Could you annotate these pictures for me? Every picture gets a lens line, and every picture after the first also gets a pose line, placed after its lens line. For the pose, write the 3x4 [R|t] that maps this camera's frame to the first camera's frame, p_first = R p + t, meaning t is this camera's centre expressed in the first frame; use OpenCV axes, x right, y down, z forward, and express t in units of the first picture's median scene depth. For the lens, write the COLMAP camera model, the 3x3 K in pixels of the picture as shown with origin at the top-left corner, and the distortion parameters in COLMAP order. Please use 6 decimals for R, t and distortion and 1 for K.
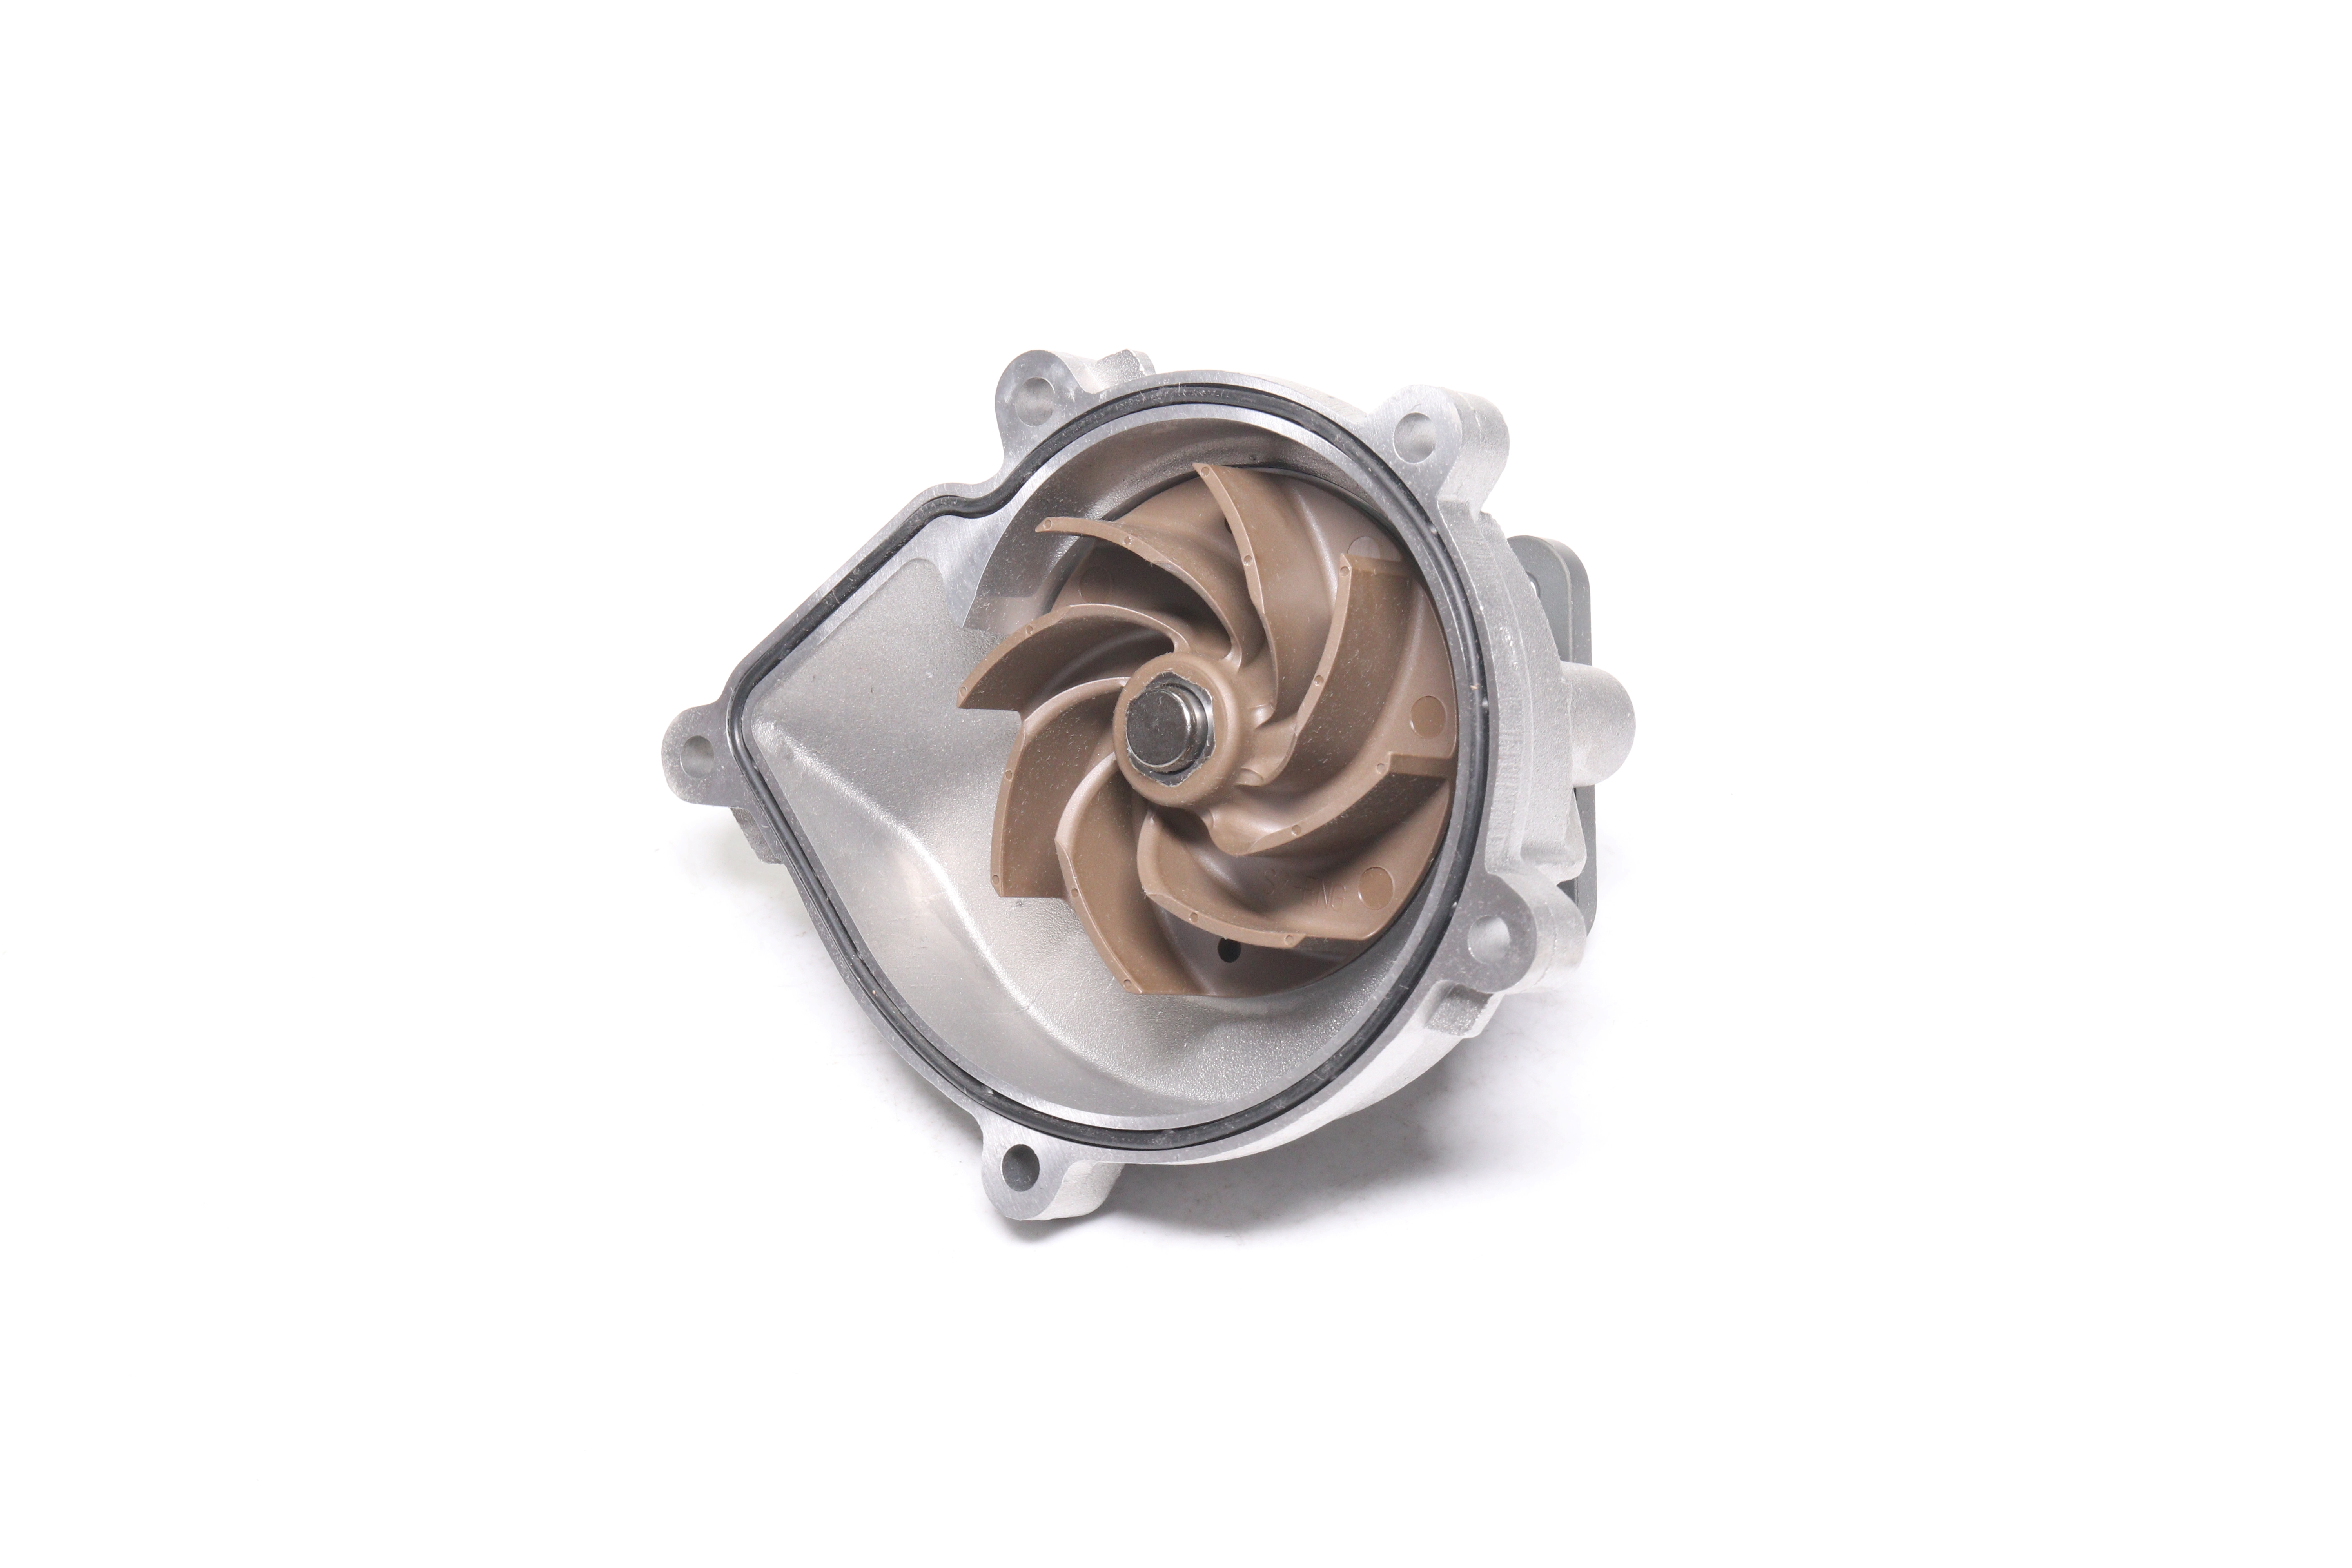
lens RADIAL K [[5805.3, 0, 1176.0], [0, 5805.3, 784.0], [0, 0, 1]] dist [-0.019486, -0.018836]
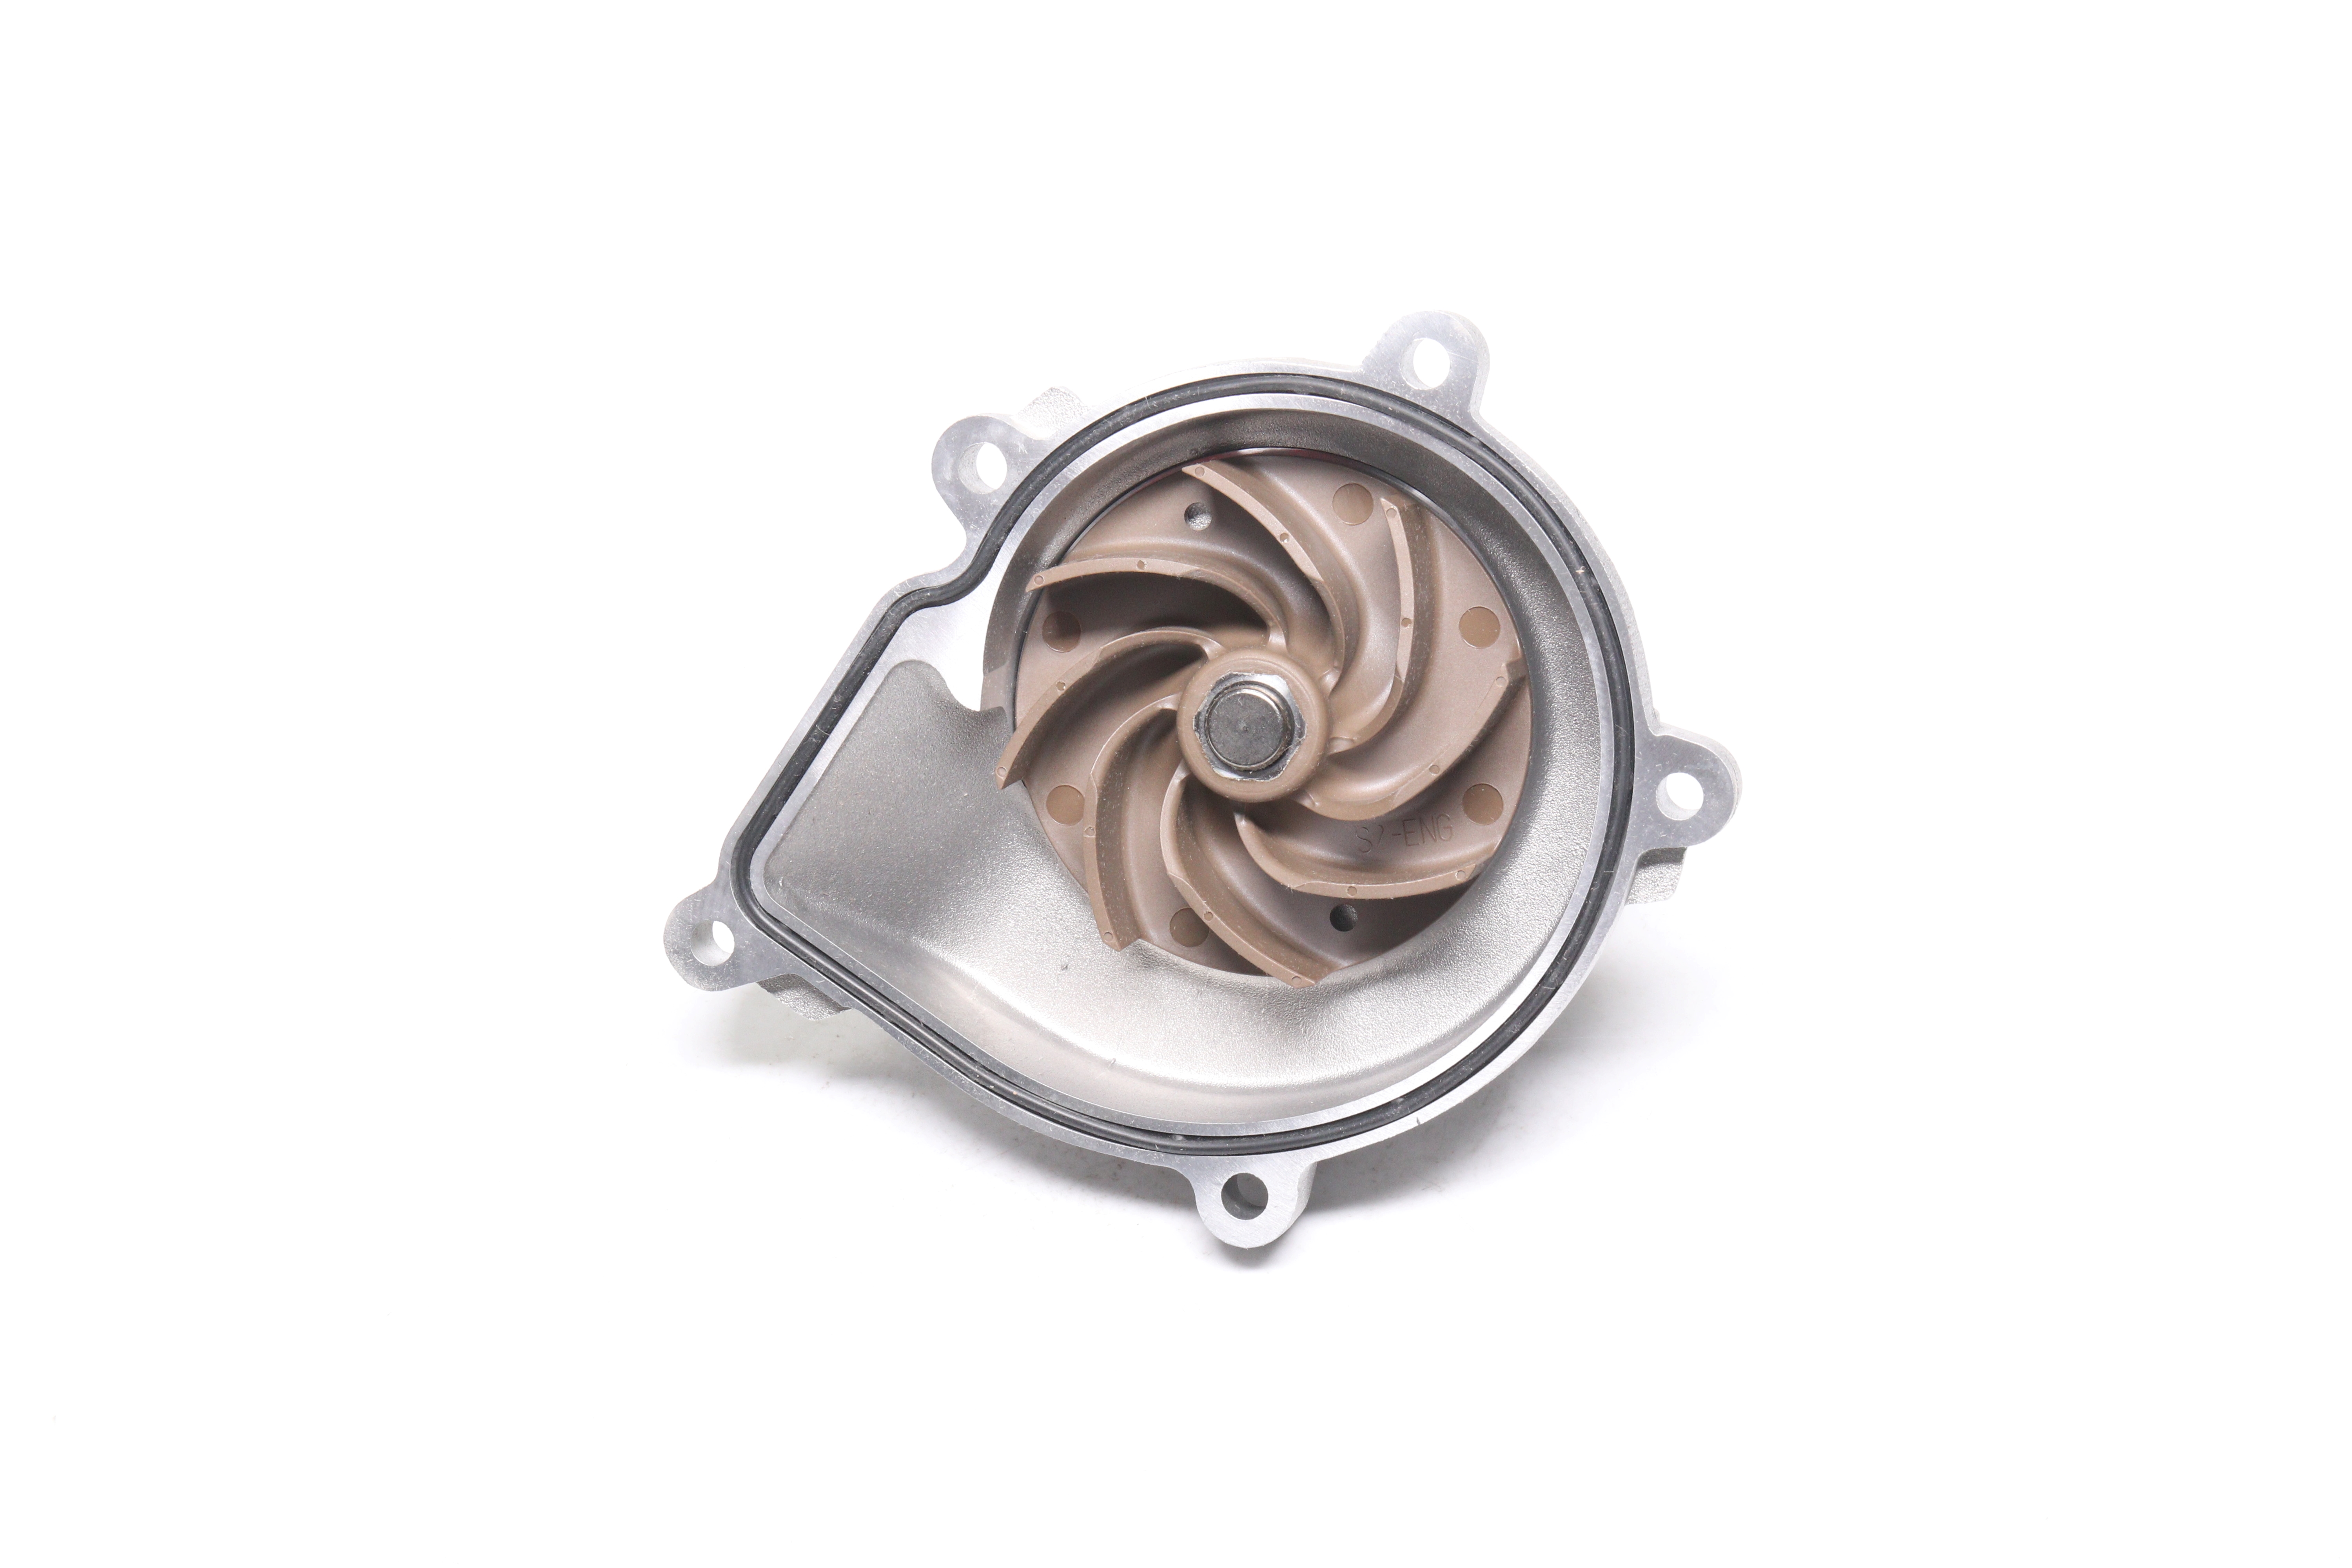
lens RADIAL K [[5805.3, 0, 1176.0], [0, 5805.3, 784.0], [0, 0, 1]] dist [-0.019486, -0.018836]
pose [[0.852107, -0.337102, 0.400345, -0.410707], [0.340238, 0.938042, 0.065687, -0.069382], [-0.397683, 0.080240, 0.914007, 0.090647]]
